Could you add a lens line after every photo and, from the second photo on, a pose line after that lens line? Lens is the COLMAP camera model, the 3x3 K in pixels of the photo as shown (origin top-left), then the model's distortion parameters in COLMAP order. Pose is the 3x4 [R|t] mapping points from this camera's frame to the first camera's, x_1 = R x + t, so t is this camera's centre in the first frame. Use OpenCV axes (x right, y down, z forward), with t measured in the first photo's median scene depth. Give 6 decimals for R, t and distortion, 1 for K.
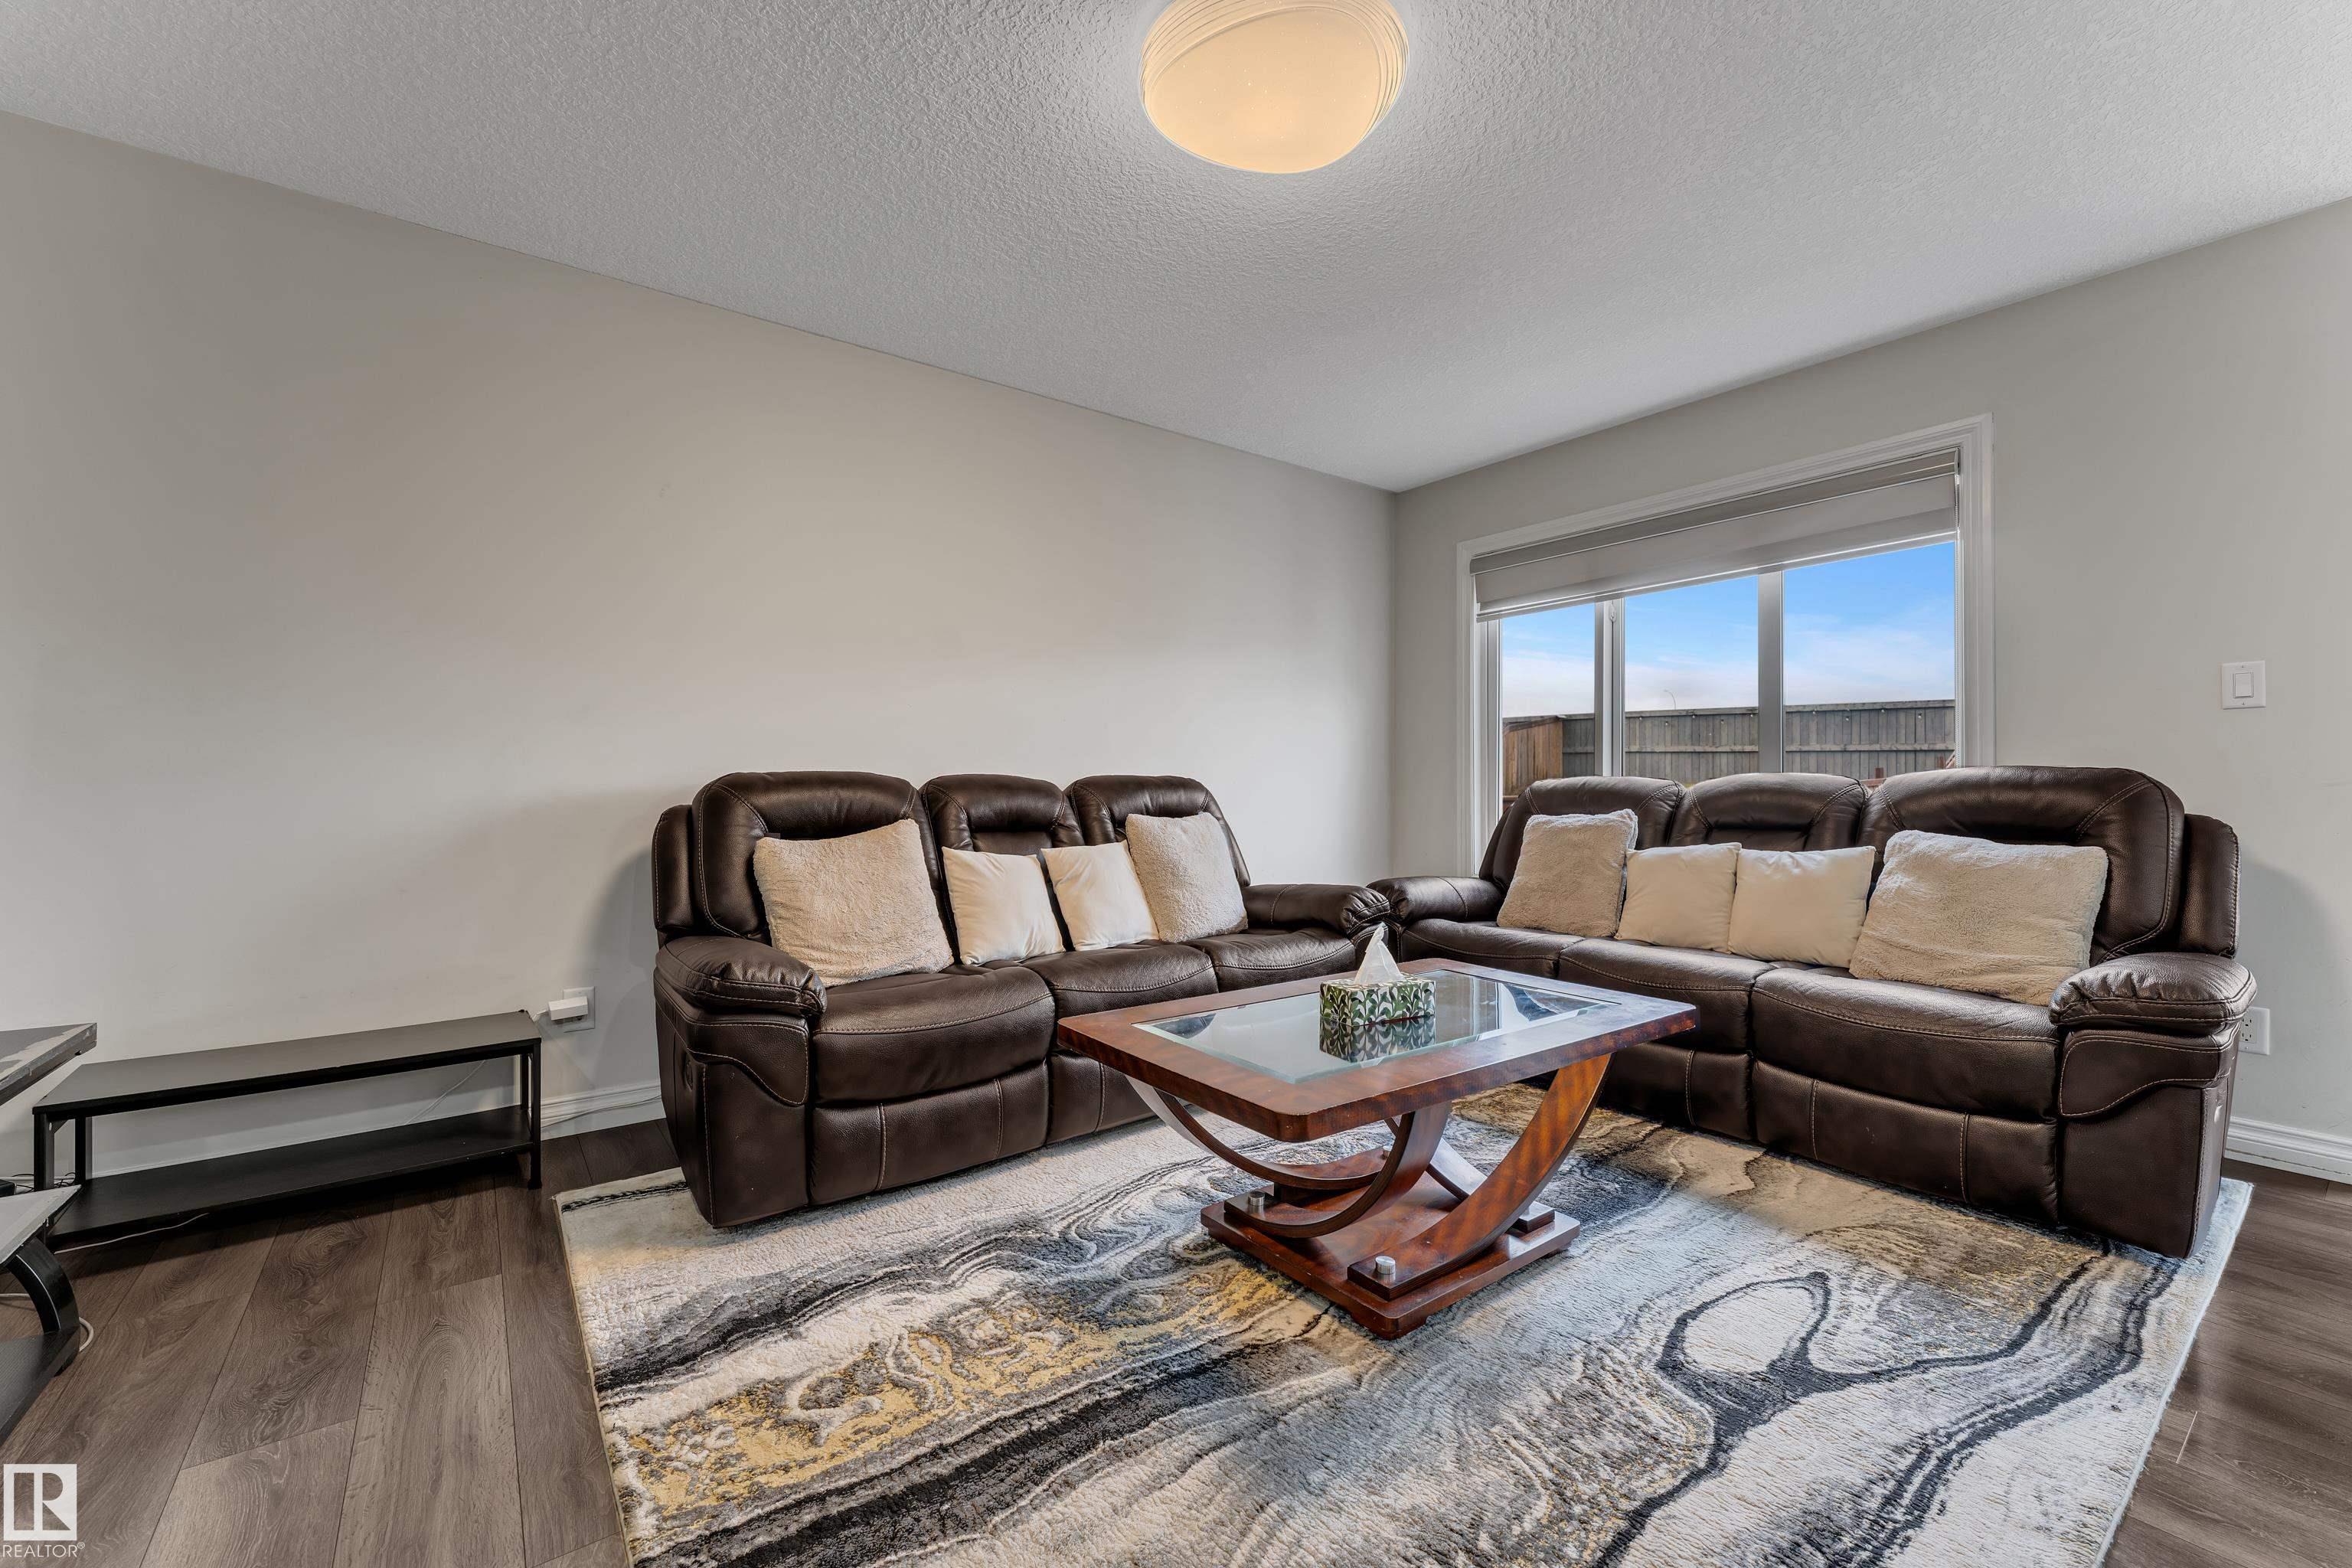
lens RADIAL K [[950.7, 0, 1173.3], [0, 950.7, 778.3], [0, 0, 1]] dist [0.002025, -0.000619]
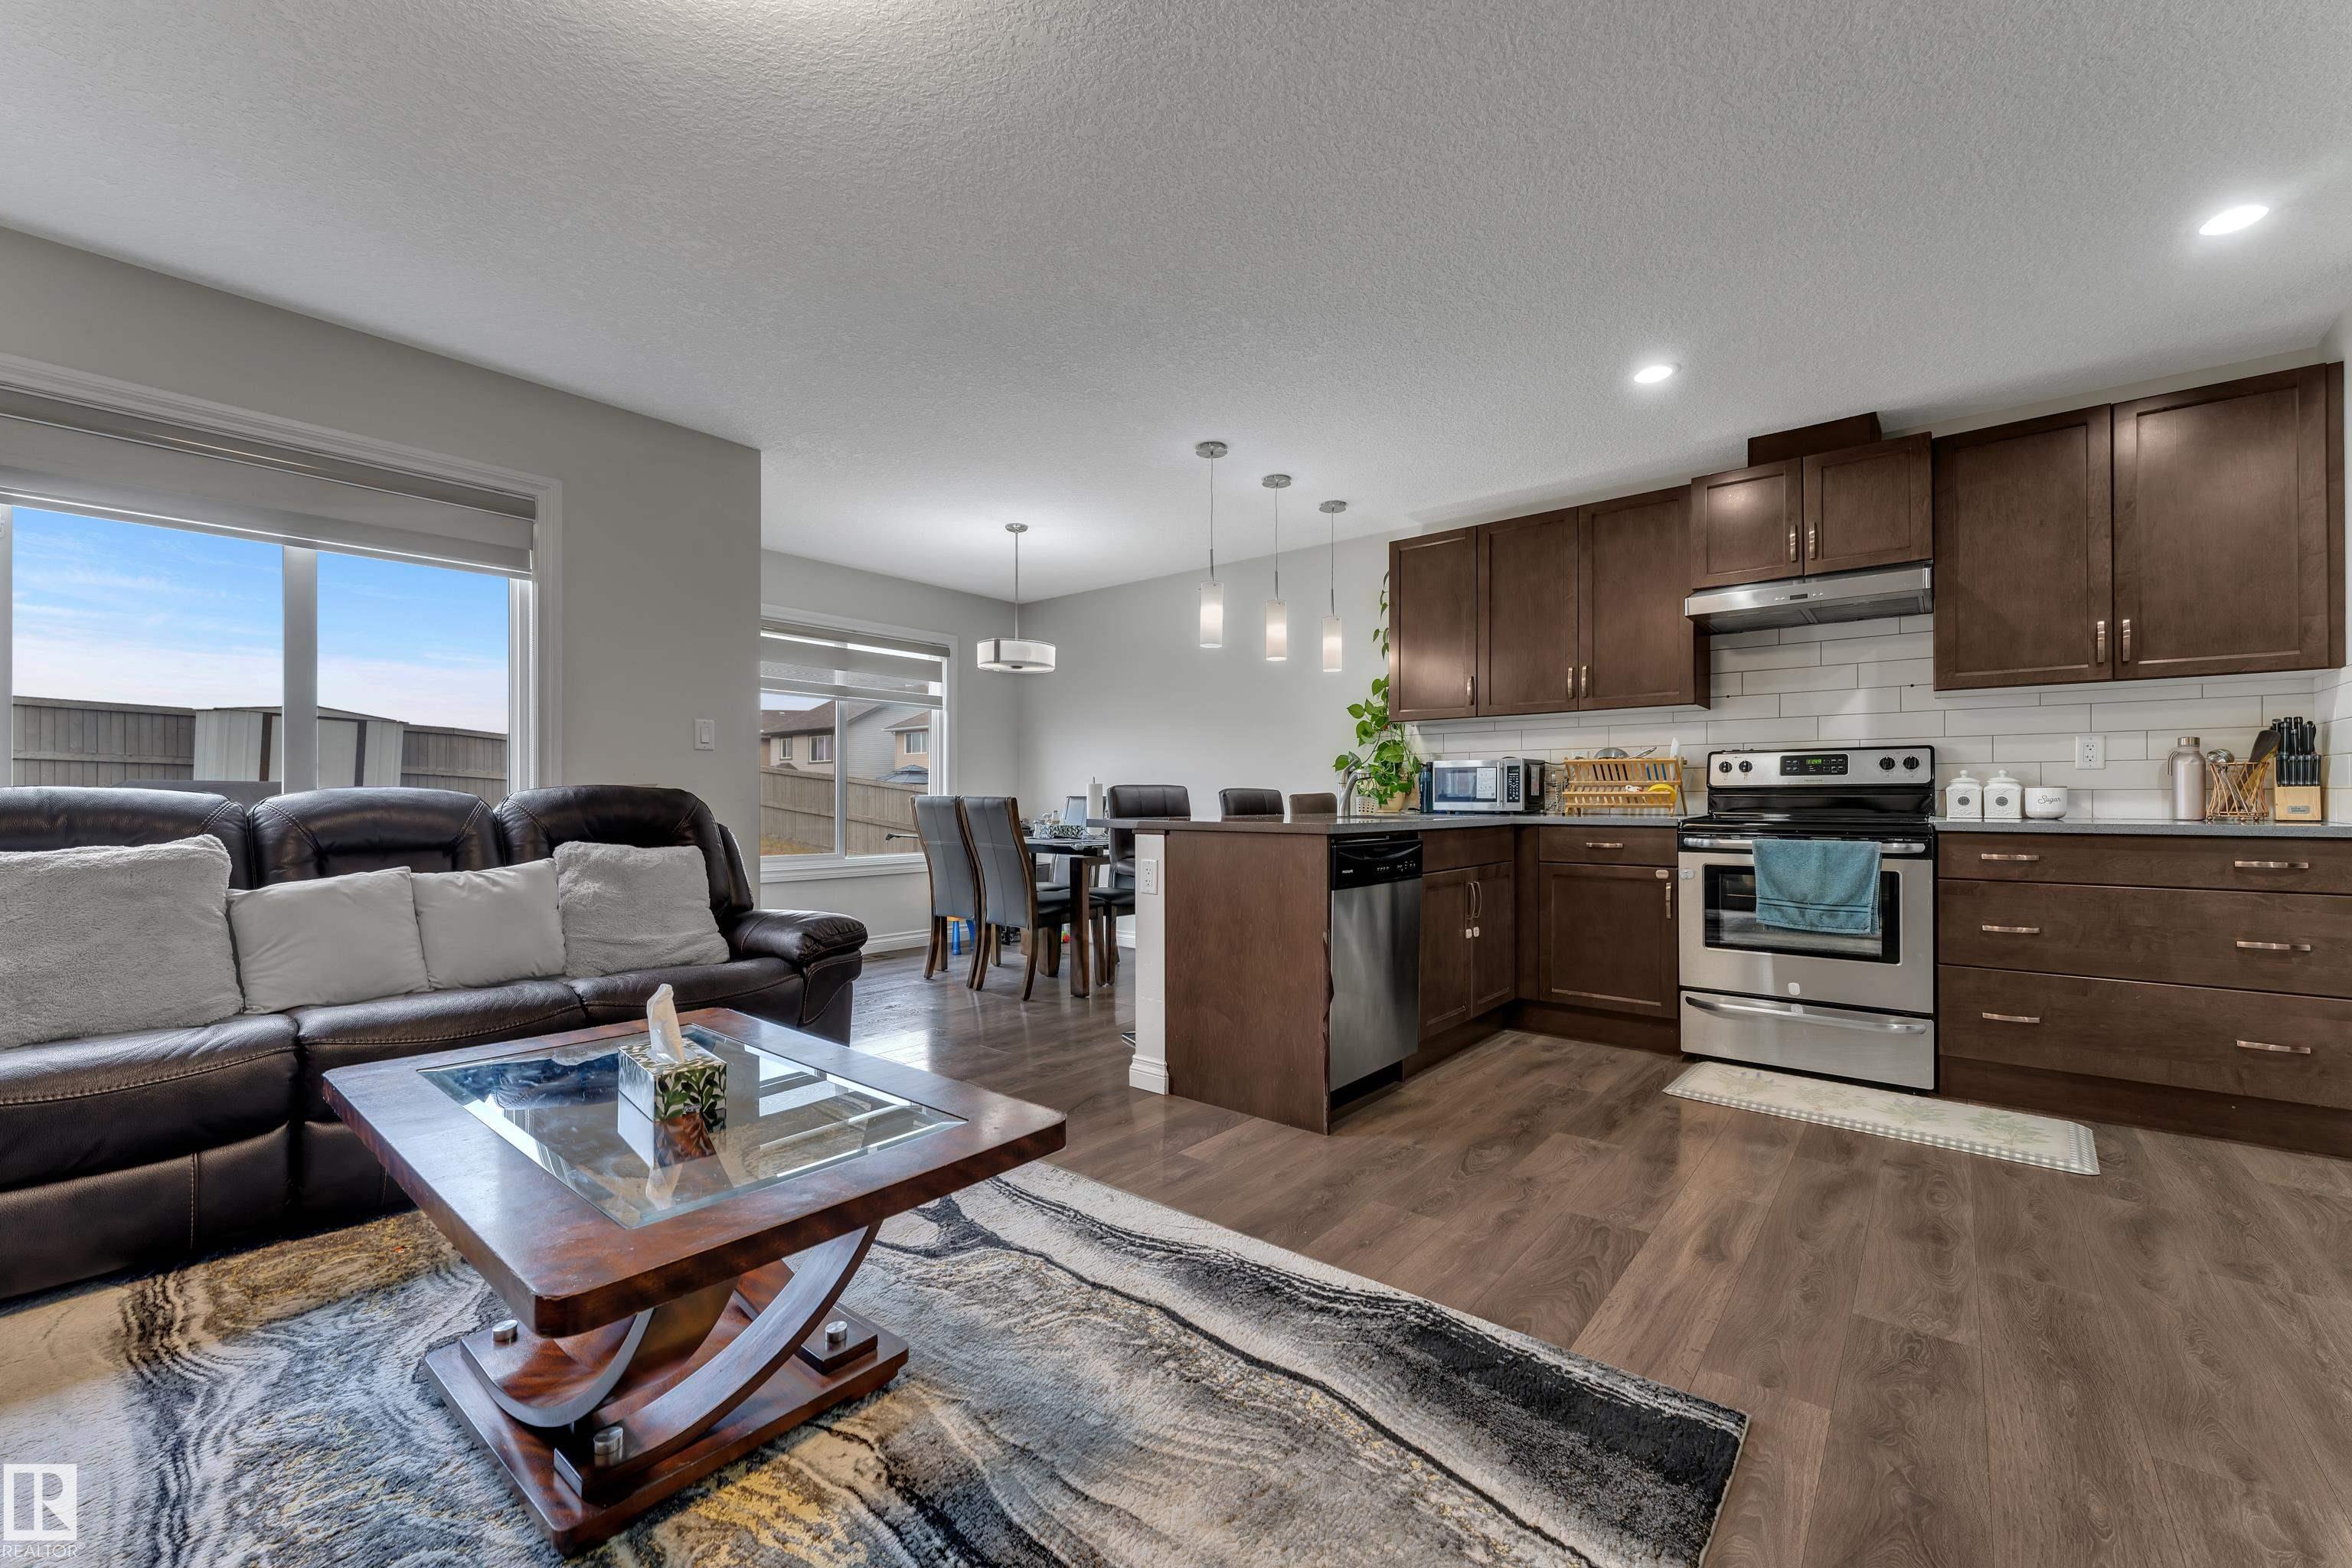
lens RADIAL K [[950.7, 0, 1171.7], [0, 950.7, 794.2], [0, 0, 1]] dist [0.002025, -0.000619]
pose [[-0.232201, 0.001204, 0.972667, -0.557441], [-0.008026, 0.999963, -0.003154, -0.003566], [-0.972635, -0.008539, -0.232182, 0.678891]]
